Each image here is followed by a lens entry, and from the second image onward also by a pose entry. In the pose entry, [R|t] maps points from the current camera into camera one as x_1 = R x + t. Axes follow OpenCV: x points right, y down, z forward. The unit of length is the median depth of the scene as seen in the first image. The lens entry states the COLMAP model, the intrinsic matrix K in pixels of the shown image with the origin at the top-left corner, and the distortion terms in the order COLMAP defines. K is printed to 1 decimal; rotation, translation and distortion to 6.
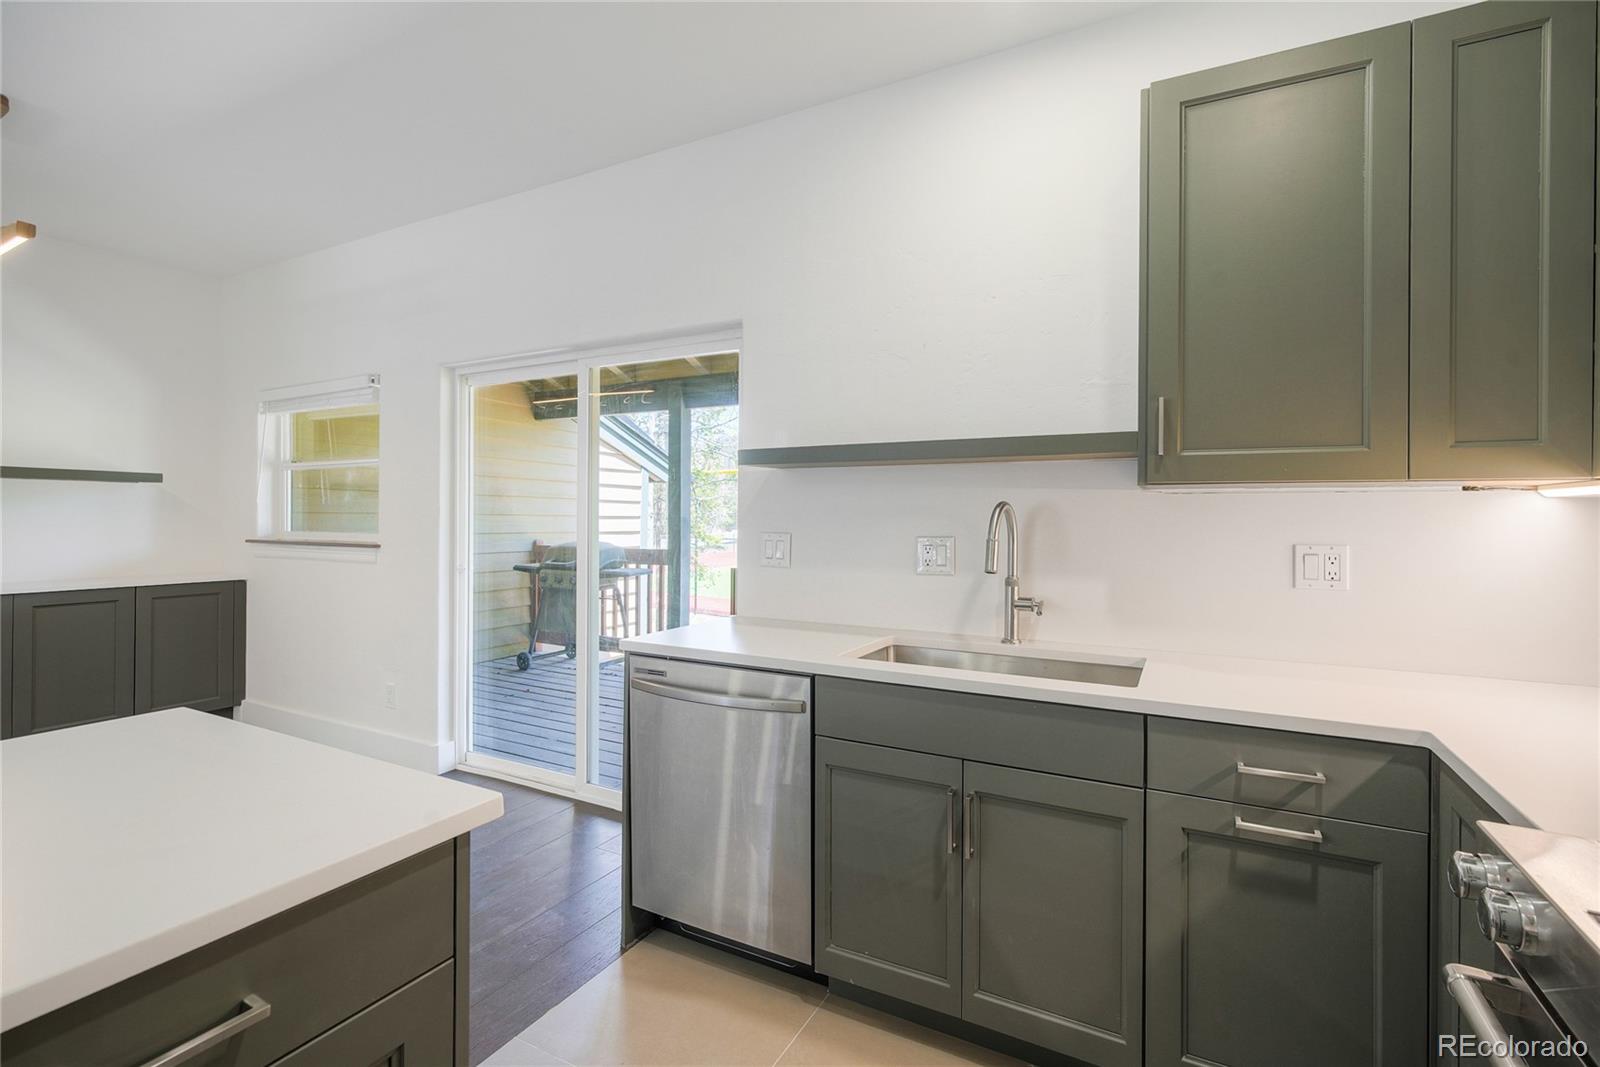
lens RADIAL K [[731.5, 0, 799.3], [0, 731.5, 518.6], [0, 0, 1]] dist [0.000785, 0.000300]
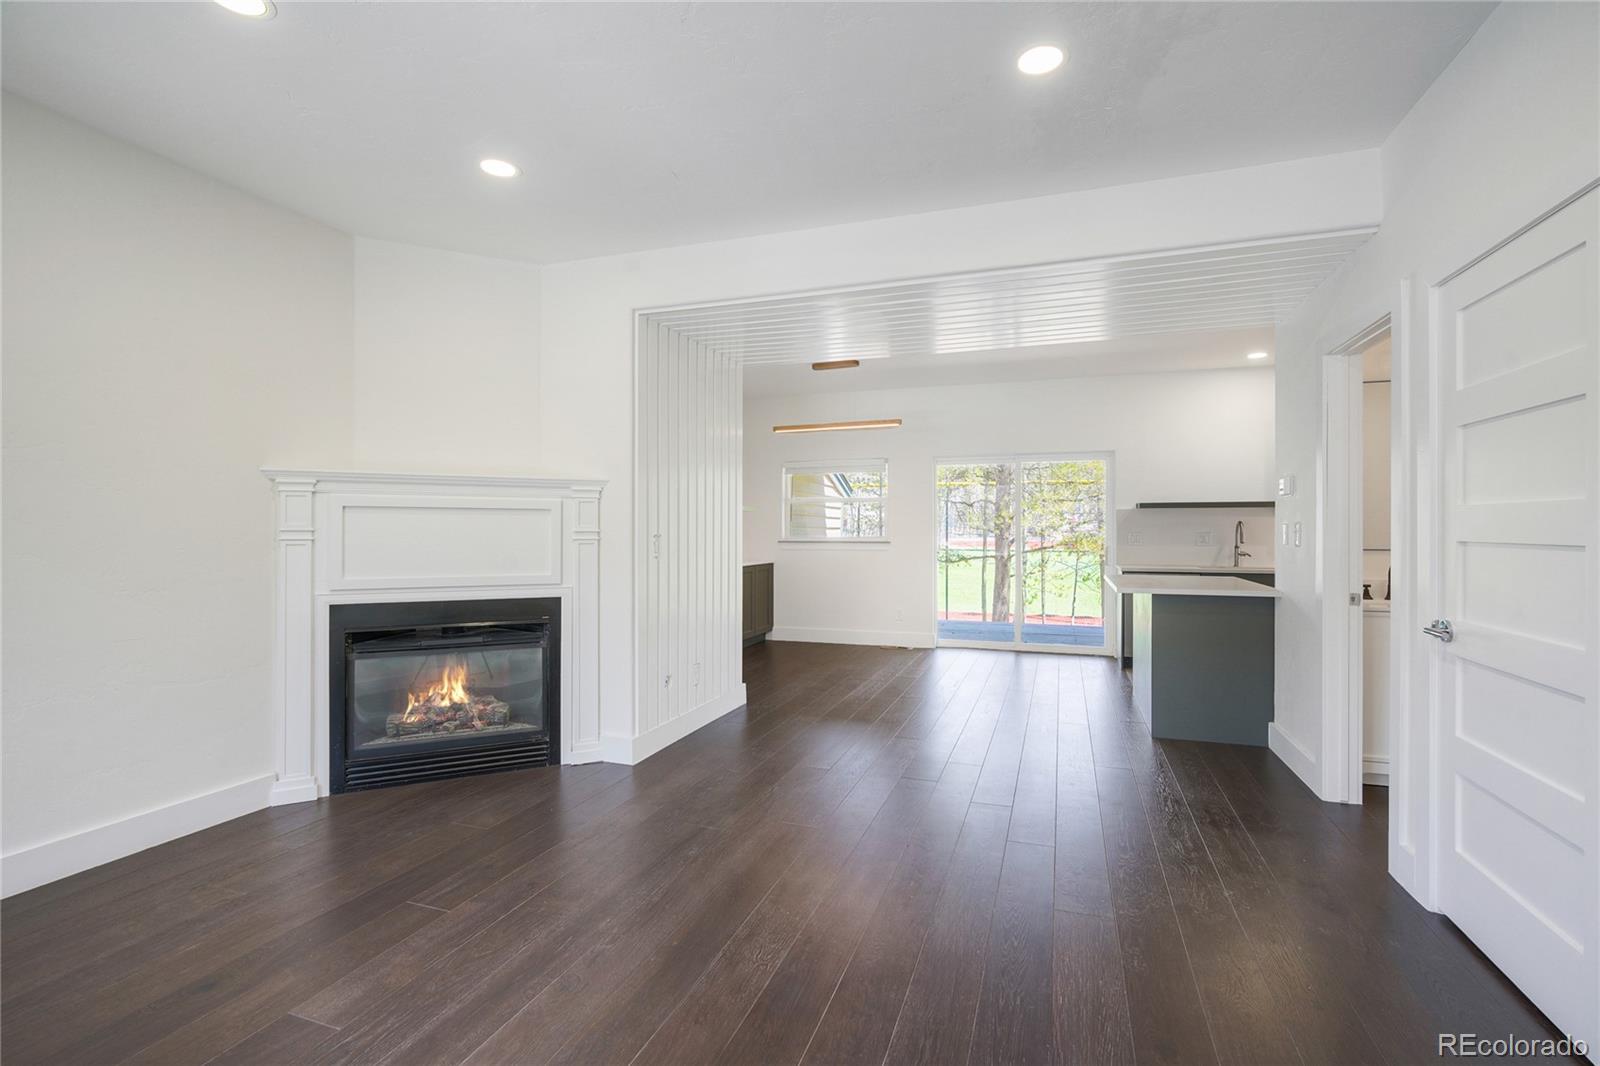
lens RADIAL K [[714.9, 0, 800.0], [0, 714.9, 533.0], [0, 0, 1]] dist [0.000218, 0.000363]
pose [[0.988965, -0.007170, 0.147977, -1.978626], [0.006434, 0.999964, 0.005451, -0.001807], [-0.148011, -0.004439, 0.988976, -1.711982]]
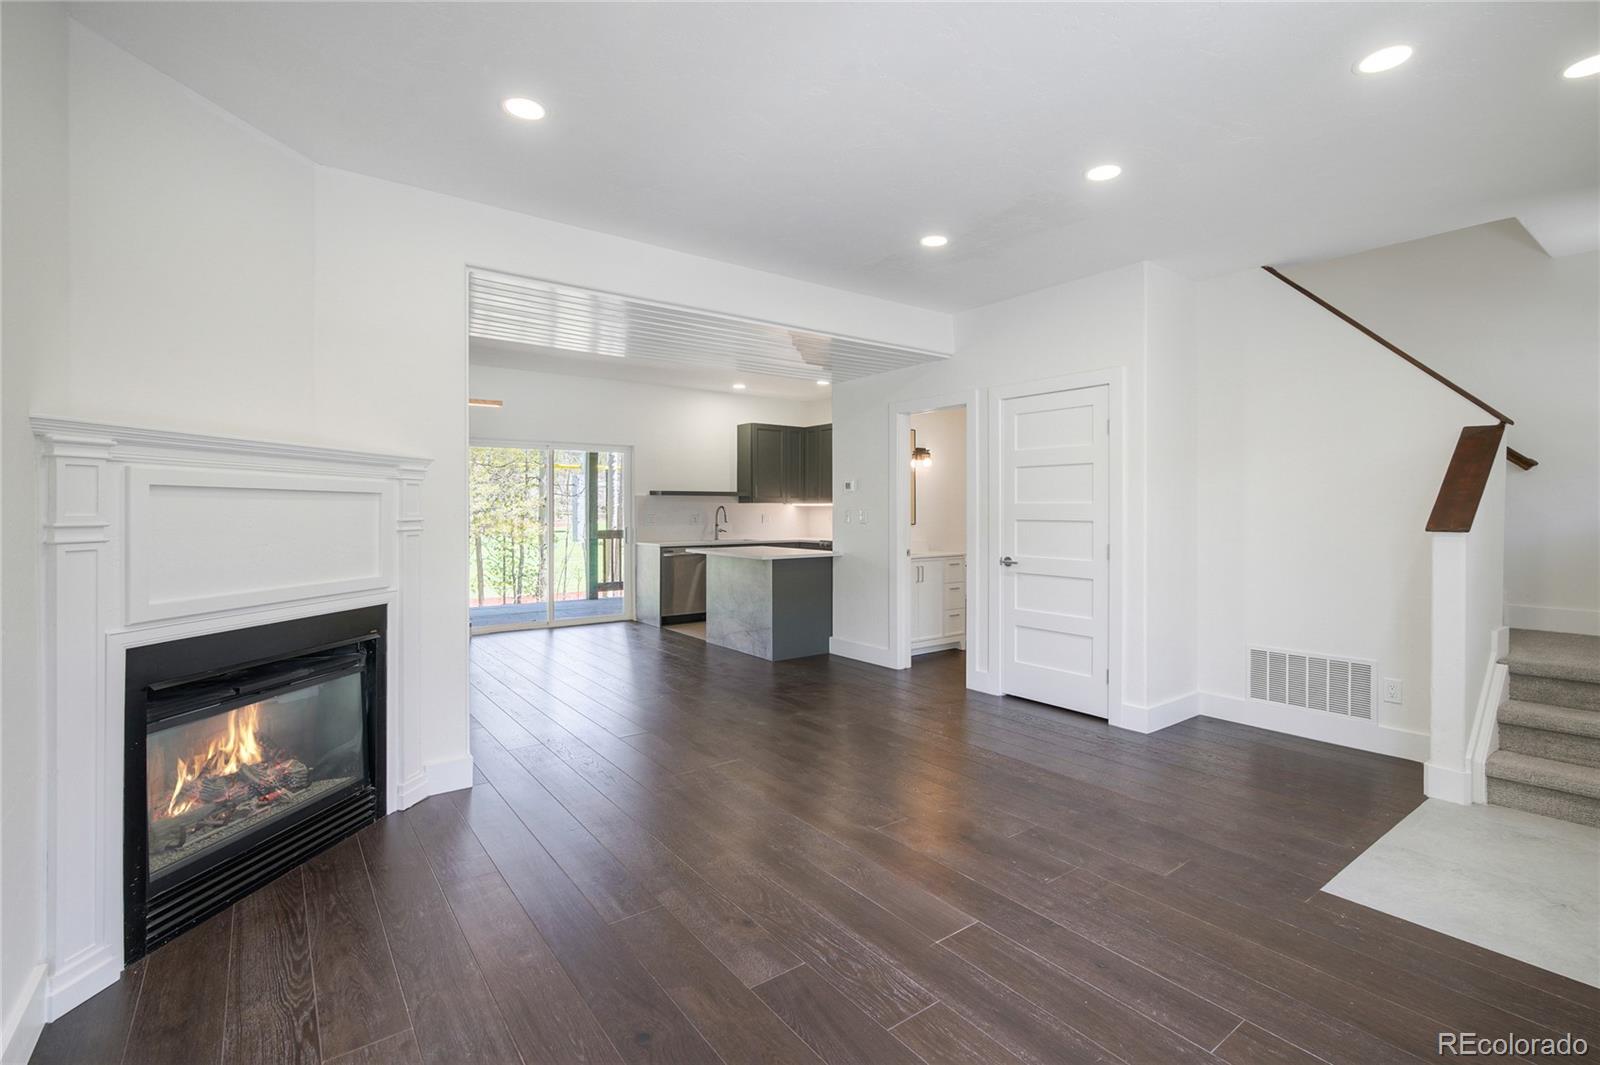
lens RADIAL K [[731.5, 0, 799.3], [0, 731.5, 517.6], [0, 0, 1]] dist [0.000785, 0.000300]
pose [[0.430499, -0.017732, 0.902417, -3.261429], [0.004651, 0.999837, 0.017427, -0.028078], [-0.902579, -0.003306, 0.430511, -1.215717]]
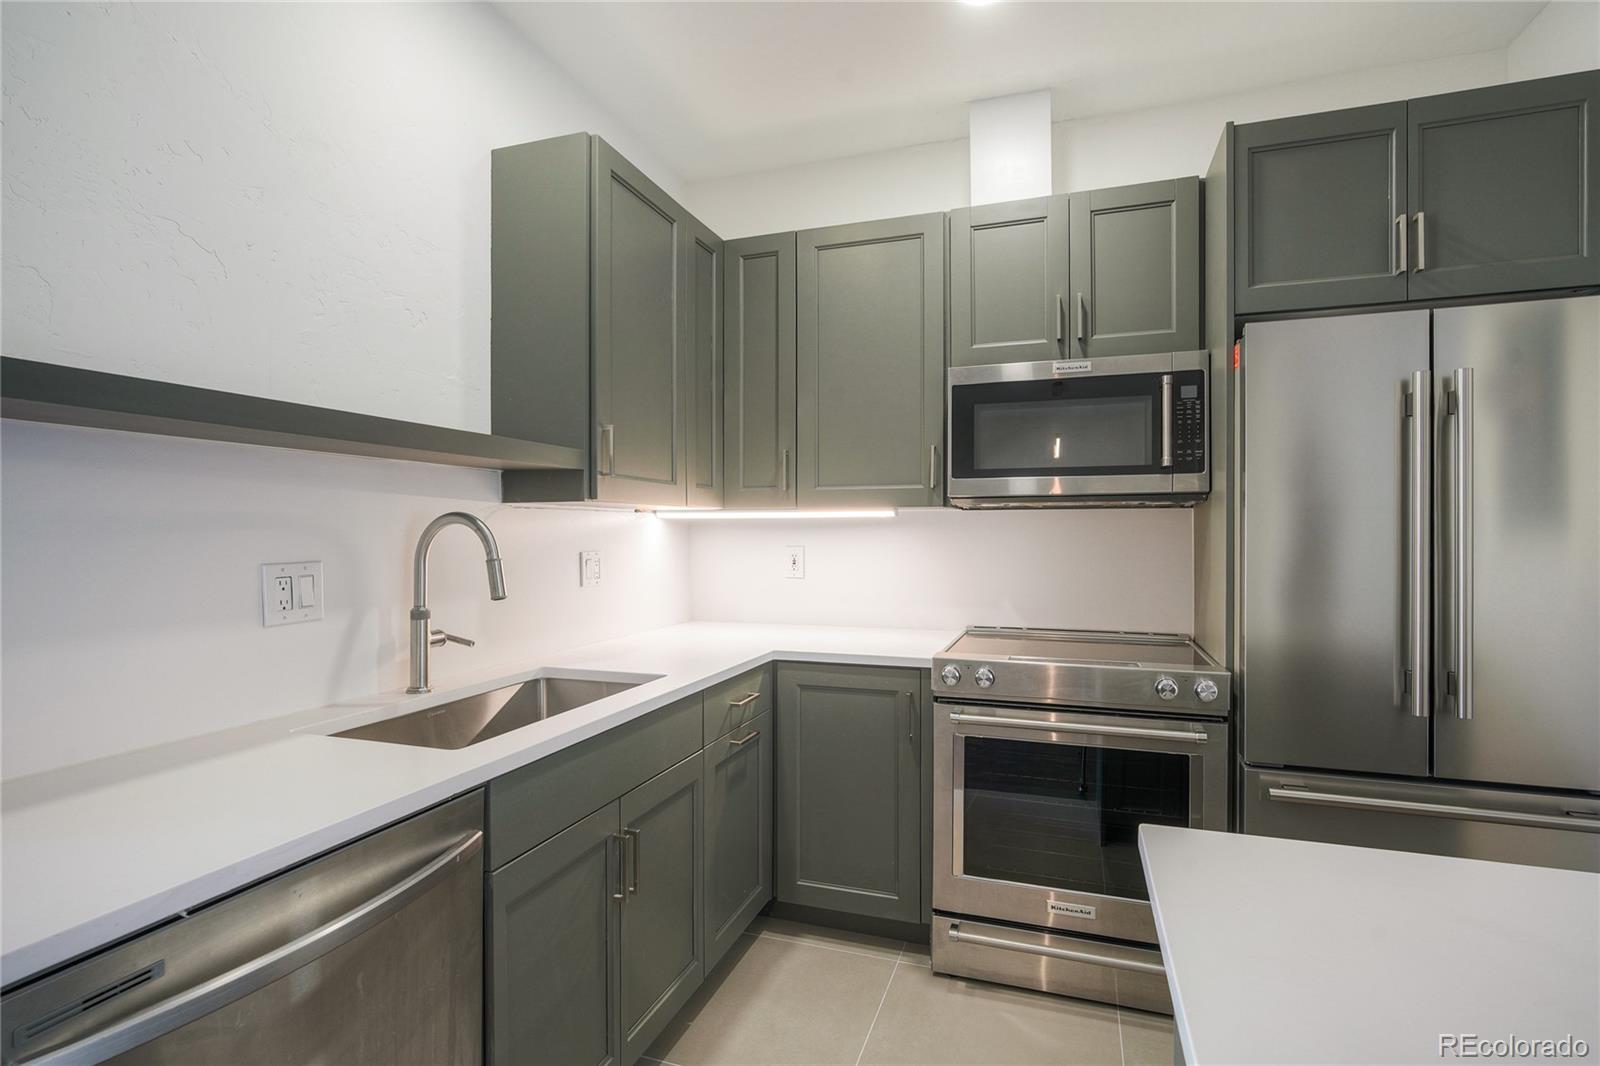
lens RADIAL K [[777.3, 0, 800.0], [0, 777.3, 533.0], [0, 0, 1]] dist [0.000229, 0.000121]
pose [[-0.155571, -0.009727, 0.987777, -0.599282], [0.000121, 0.999951, 0.009866, -0.008508], [-0.987825, 0.001654, -0.155562, 0.725131]]
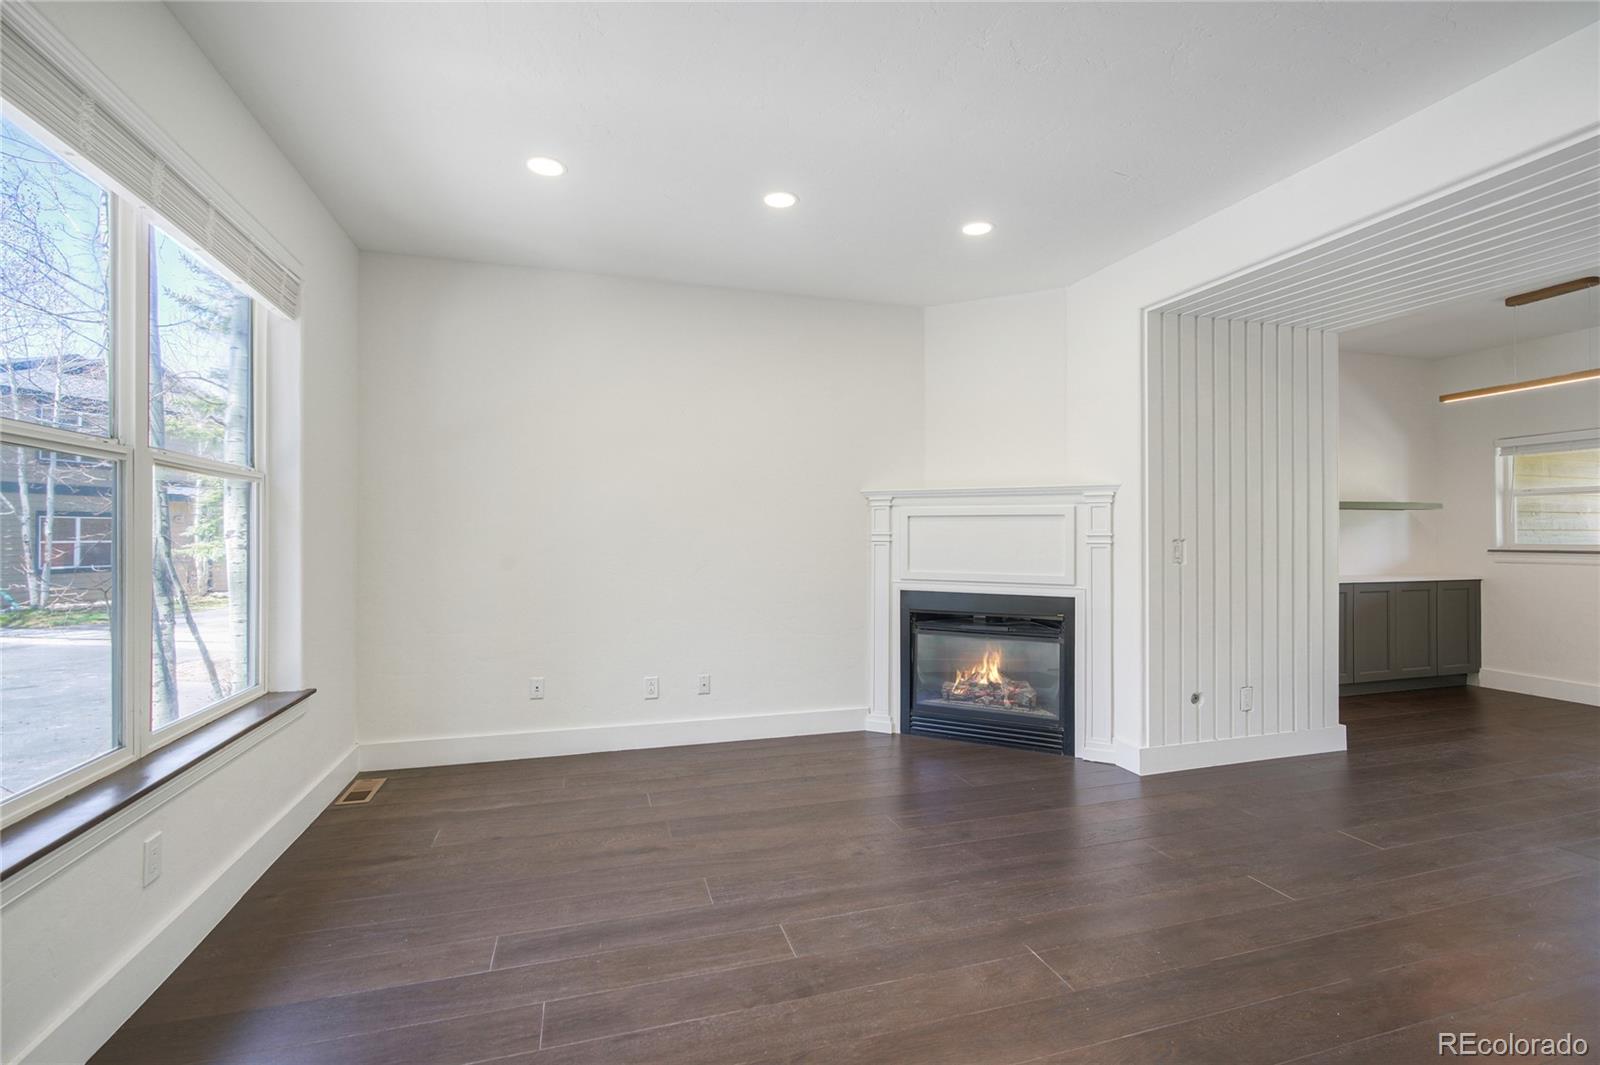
lens RADIAL K [[717.6, 0, 821.1], [0, 717.6, 529.6], [0, 0, 1]] dist [0.001036, 0.000337]
pose [[0.722941, -0.011692, -0.690810, -1.479244], [0.005118, 0.999920, -0.011567, 0.003299], [0.690890, 0.004826, 0.722943, -1.688710]]
